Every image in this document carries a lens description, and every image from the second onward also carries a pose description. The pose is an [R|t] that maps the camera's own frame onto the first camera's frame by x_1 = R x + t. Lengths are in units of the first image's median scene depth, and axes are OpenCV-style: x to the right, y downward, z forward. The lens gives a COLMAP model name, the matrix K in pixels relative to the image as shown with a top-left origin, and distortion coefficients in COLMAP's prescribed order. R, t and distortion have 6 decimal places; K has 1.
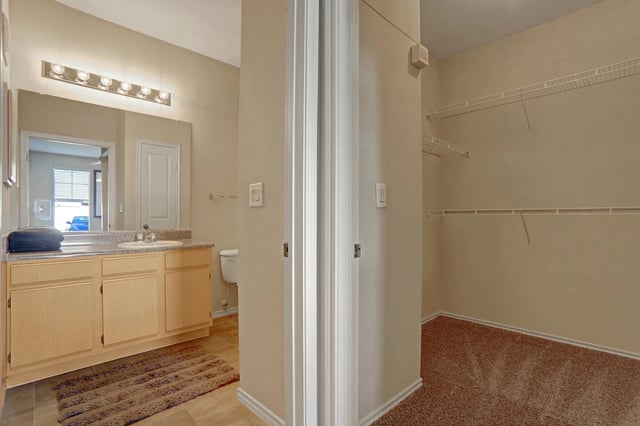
lens RADIAL K [[317.0, 0, 316.4], [0, 317.0, 213.6], [0, 0, 1]] dist [-0.027374, -0.001536]
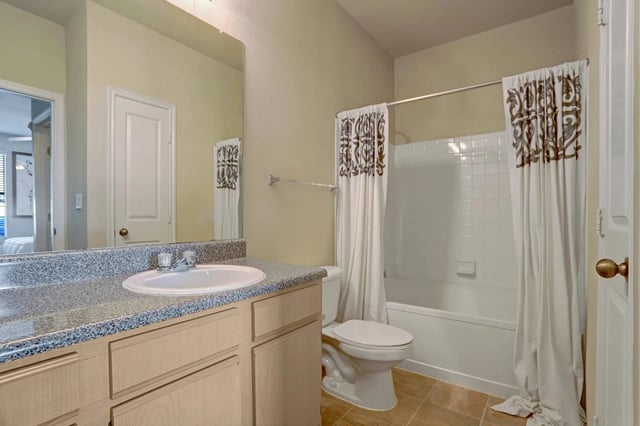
lens RADIAL K [[317.0, 0, 325.0], [0, 317.0, 216.6], [0, 0, 1]] dist [-0.027374, -0.001536]
pose [[0.982324, -0.000914, 0.187188, -0.273507], [-0.001043, 0.999946, 0.010354, 0.003690], [-0.187187, -0.010366, 0.982270, 0.331918]]
